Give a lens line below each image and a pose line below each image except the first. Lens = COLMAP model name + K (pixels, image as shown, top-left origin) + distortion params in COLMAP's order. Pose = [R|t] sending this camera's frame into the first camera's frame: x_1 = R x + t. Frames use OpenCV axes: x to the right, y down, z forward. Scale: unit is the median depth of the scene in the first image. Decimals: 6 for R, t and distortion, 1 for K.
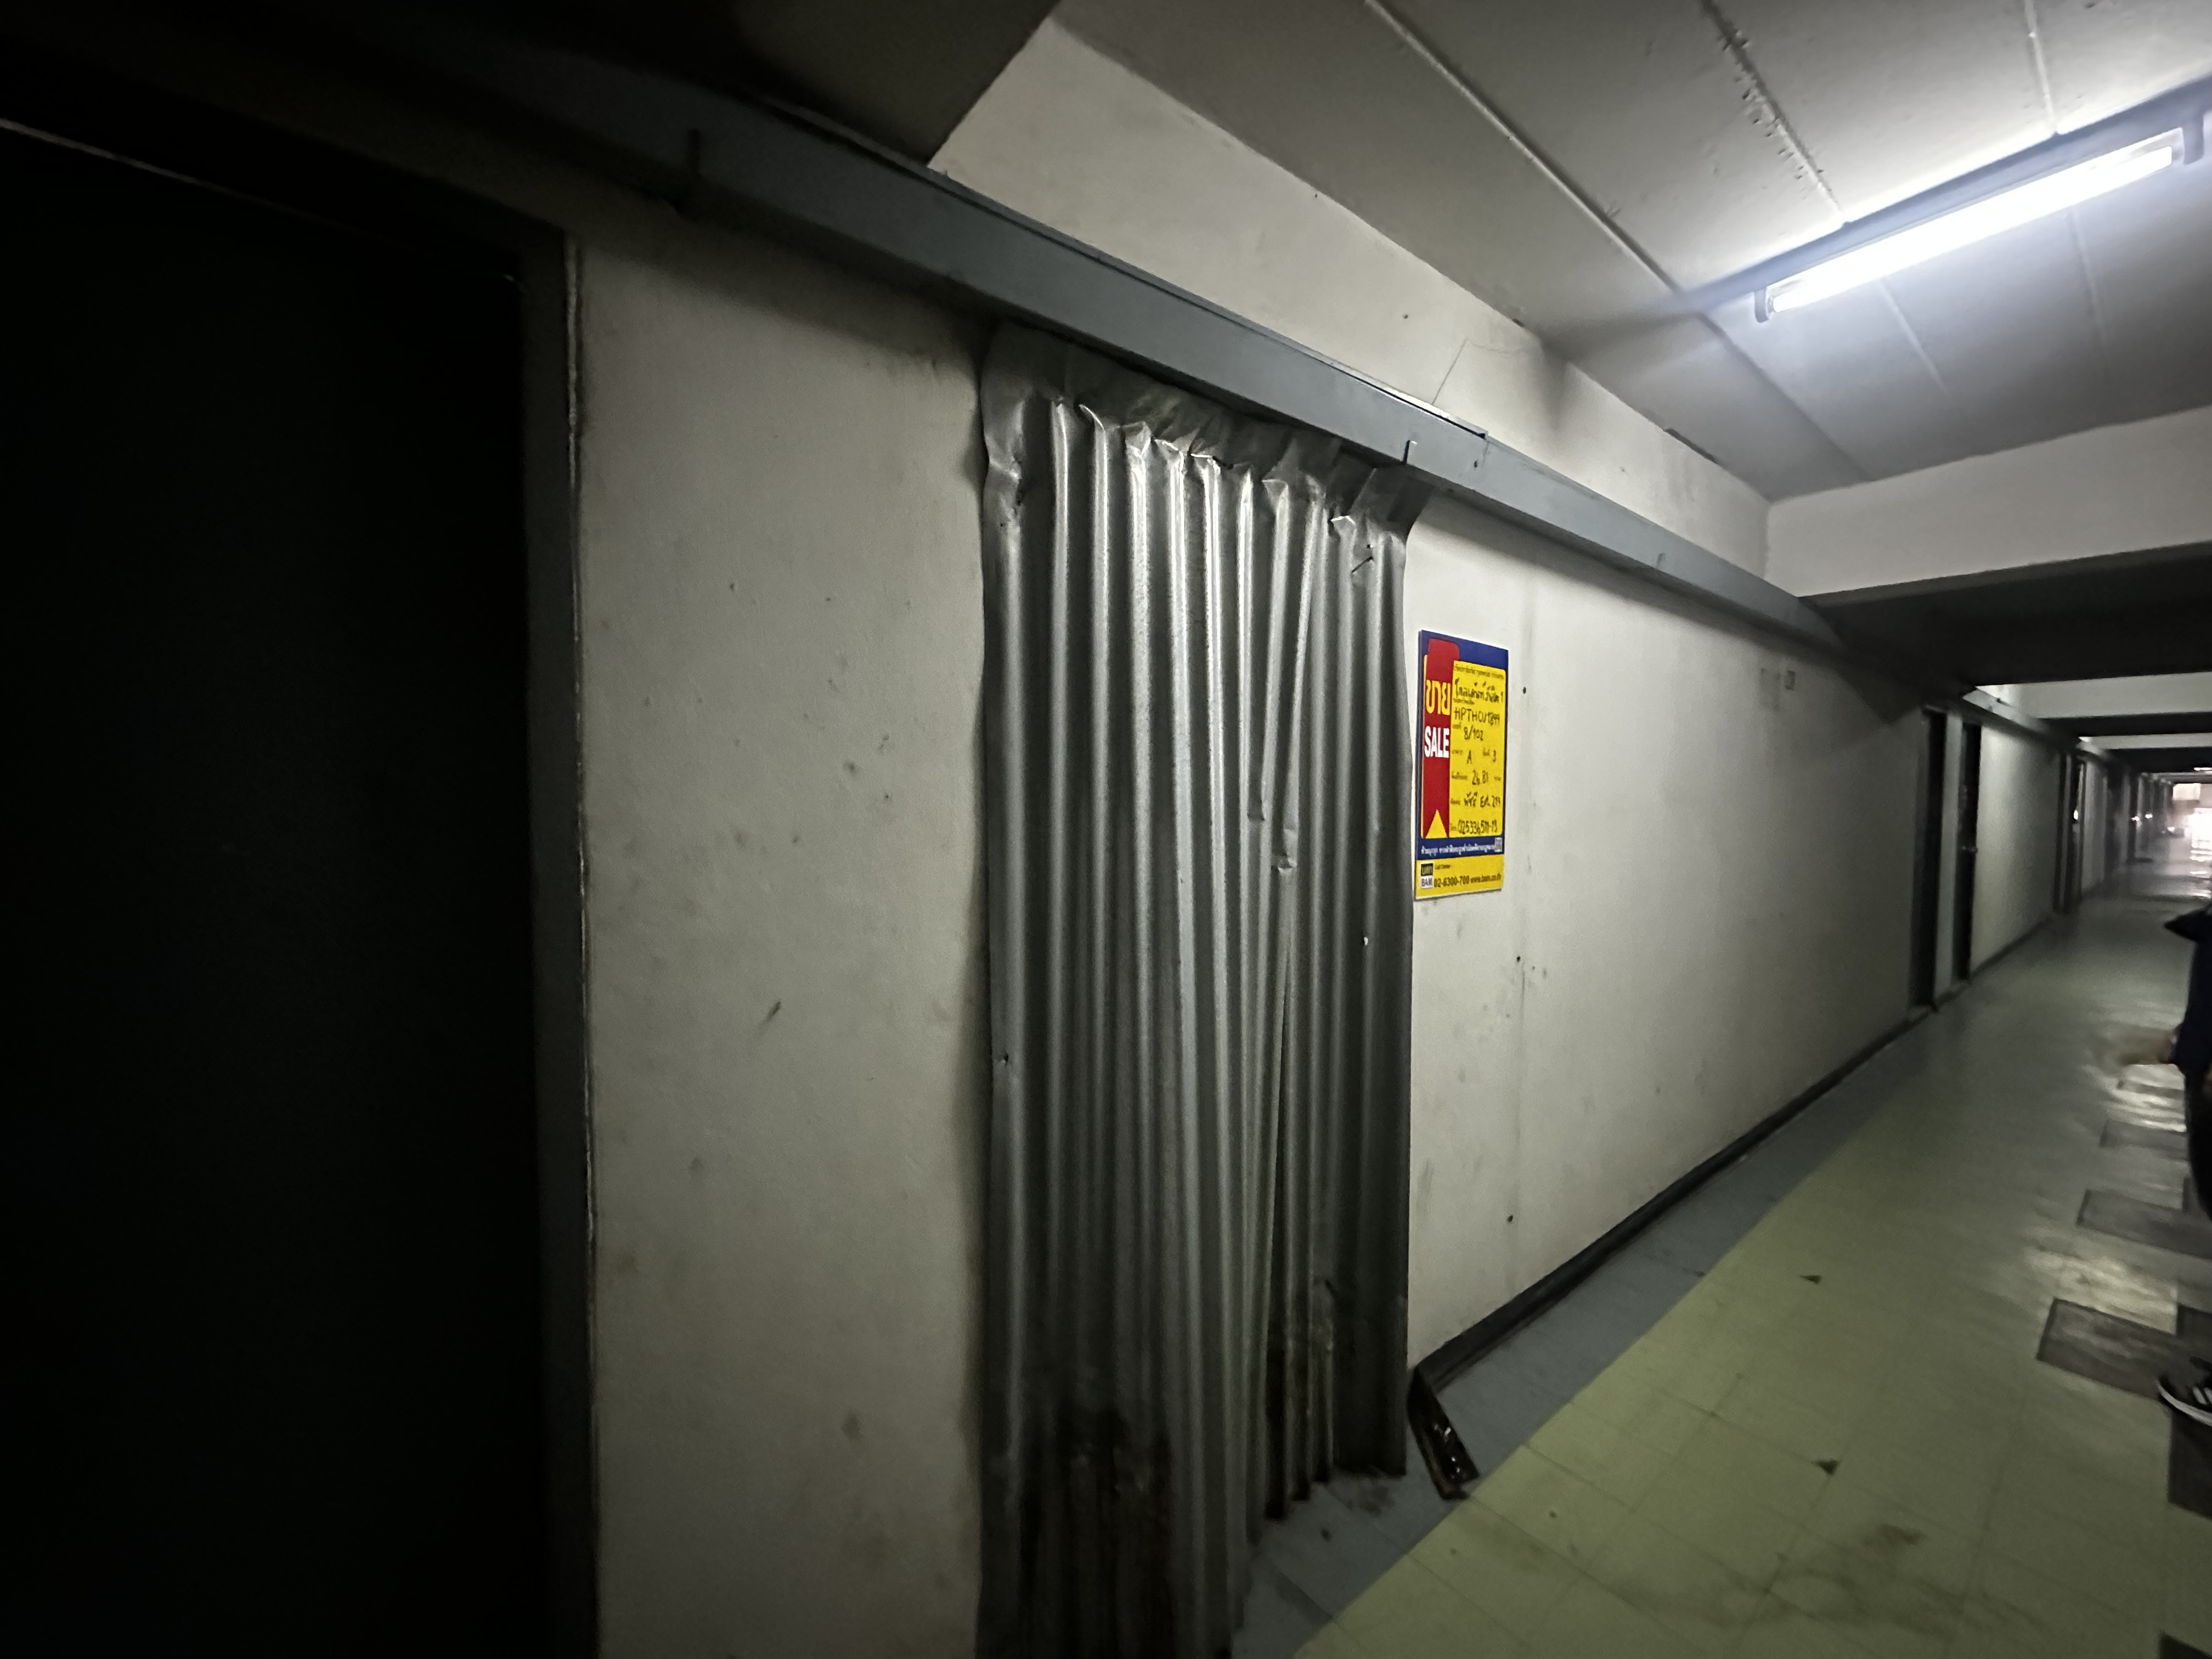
lens RADIAL K [[880.5, 0, 1103.2], [0, 880.5, 832.8], [0, 0, 1]] dist [-0.005913, 0.000005]
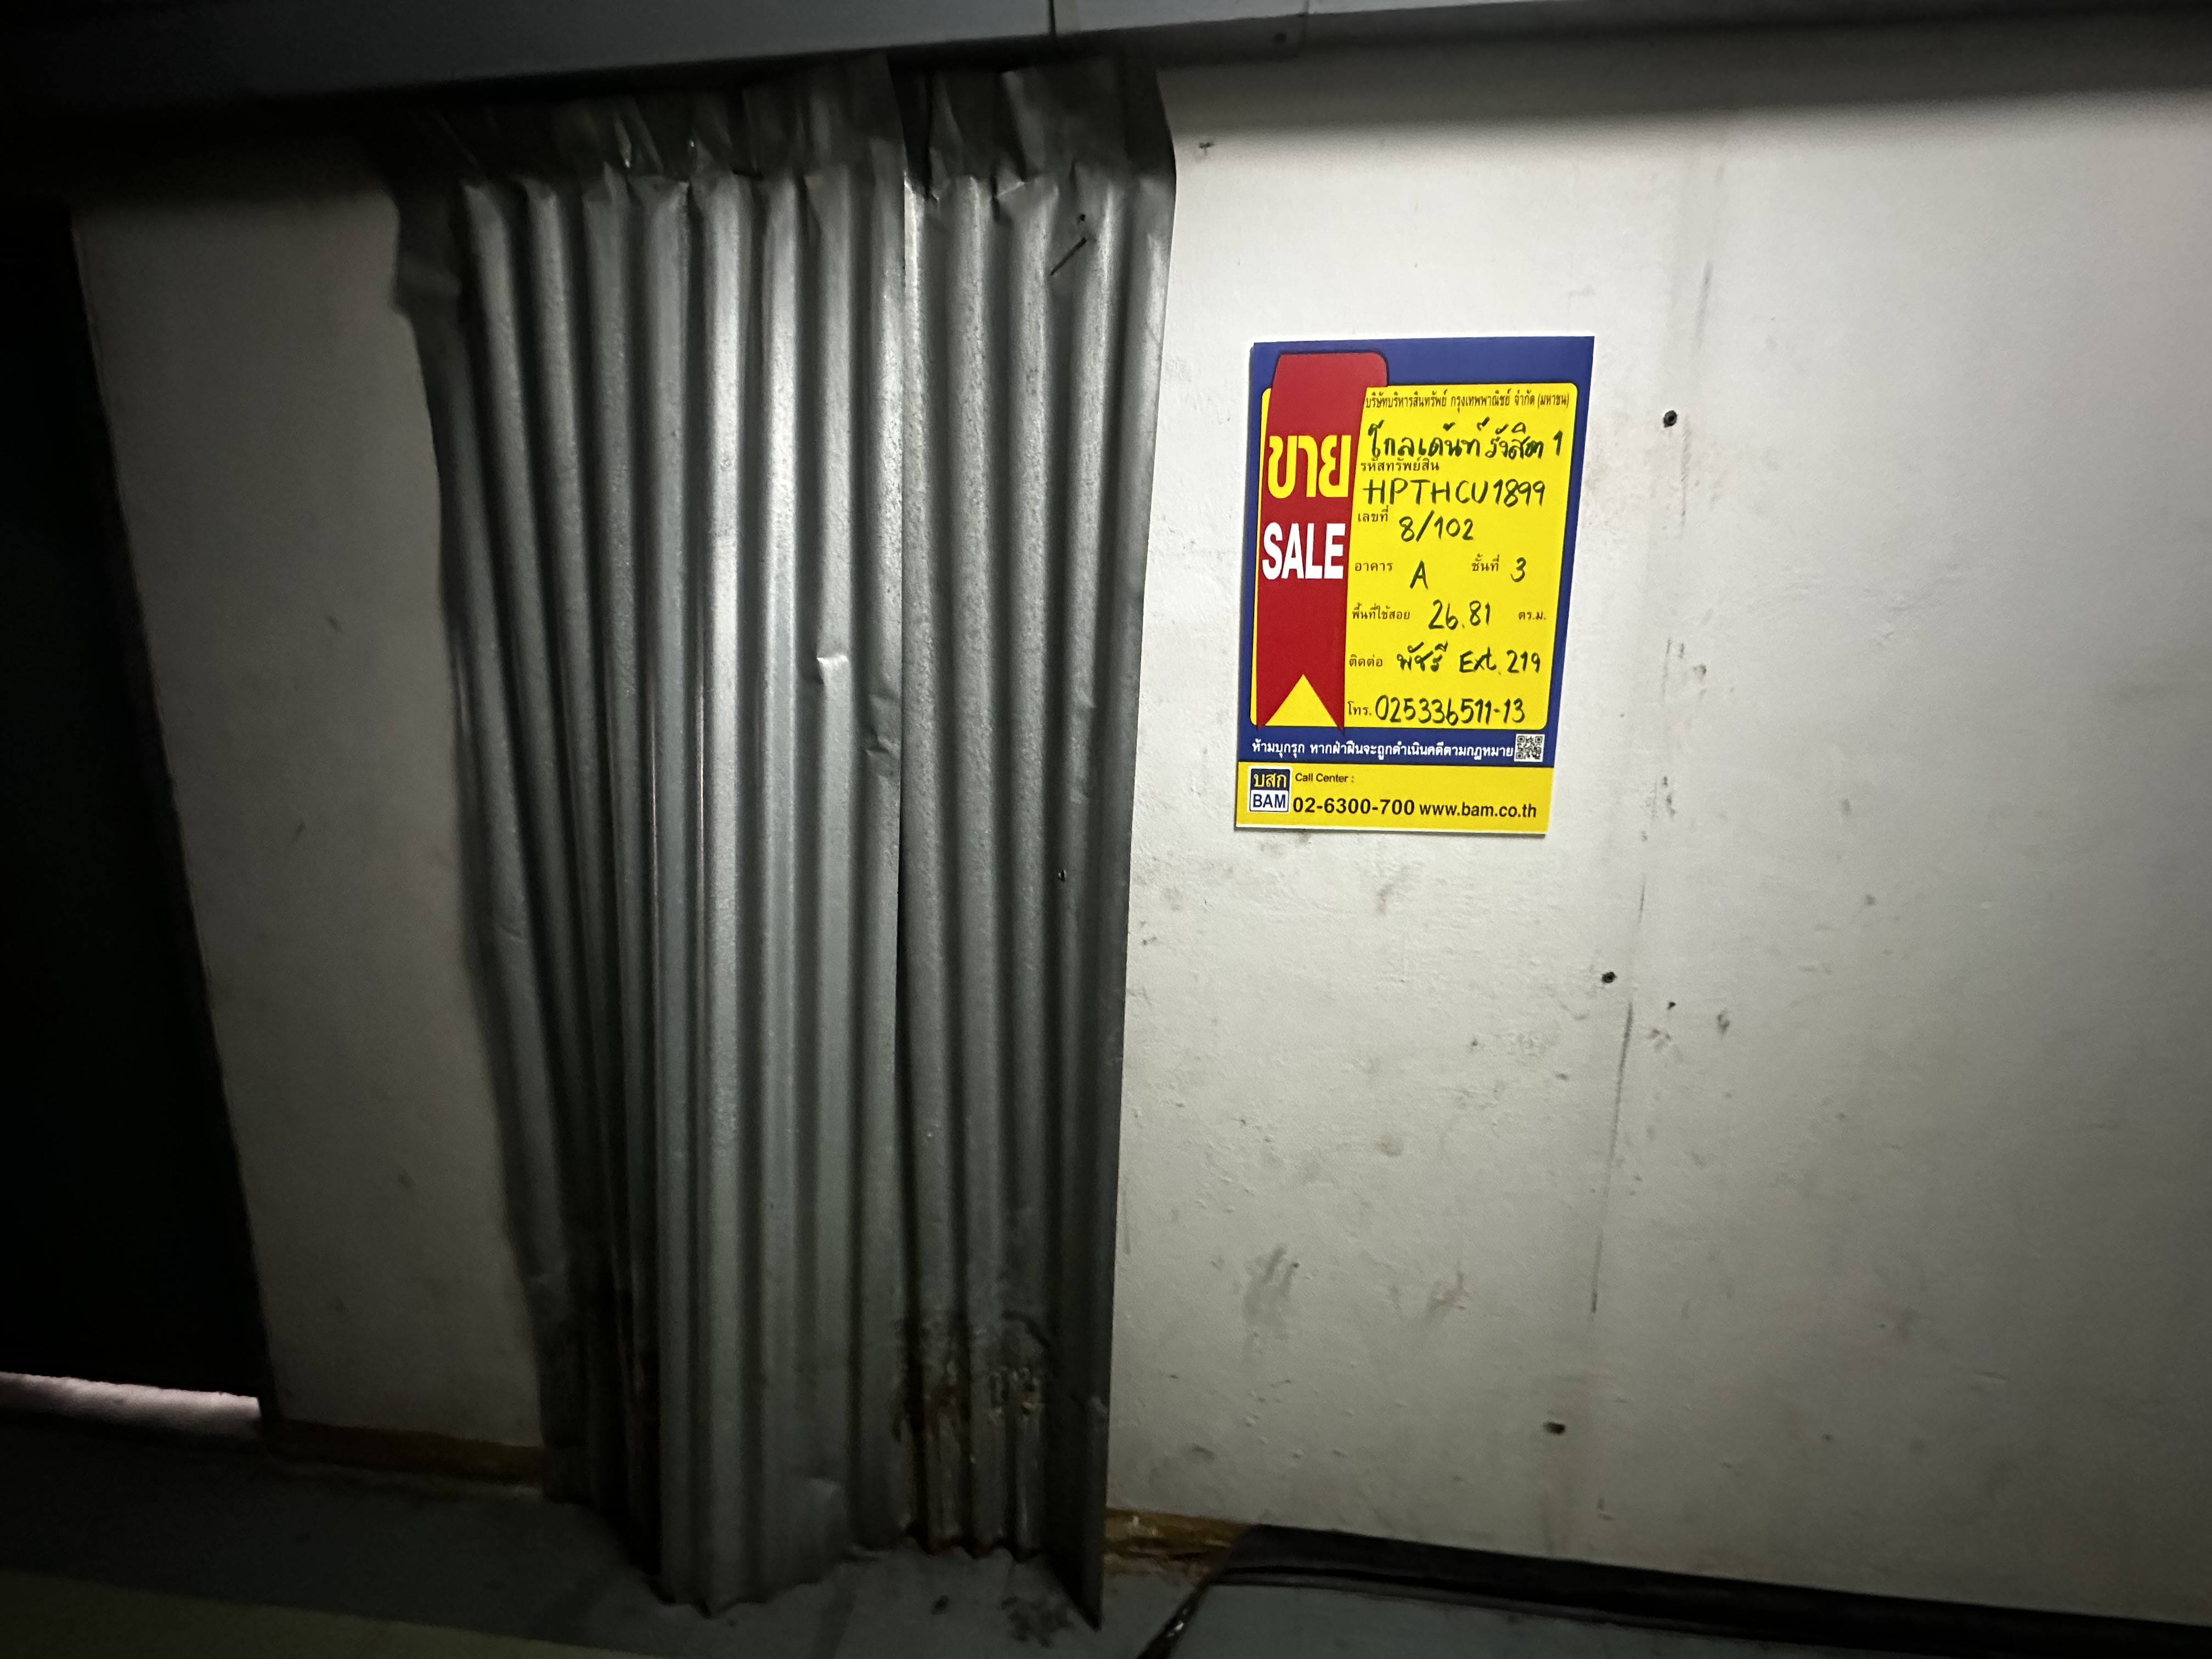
lens RADIAL K [[880.5, 0, 1110.0], [0, 880.5, 824.7], [0, 0, 1]] dist [-0.005913, 0.000005]
pose [[0.716222, 0.122286, -0.687075, 0.679593], [-0.034057, 0.989480, 0.140607, -0.006514], [0.697041, -0.077306, 0.712852, 0.498695]]
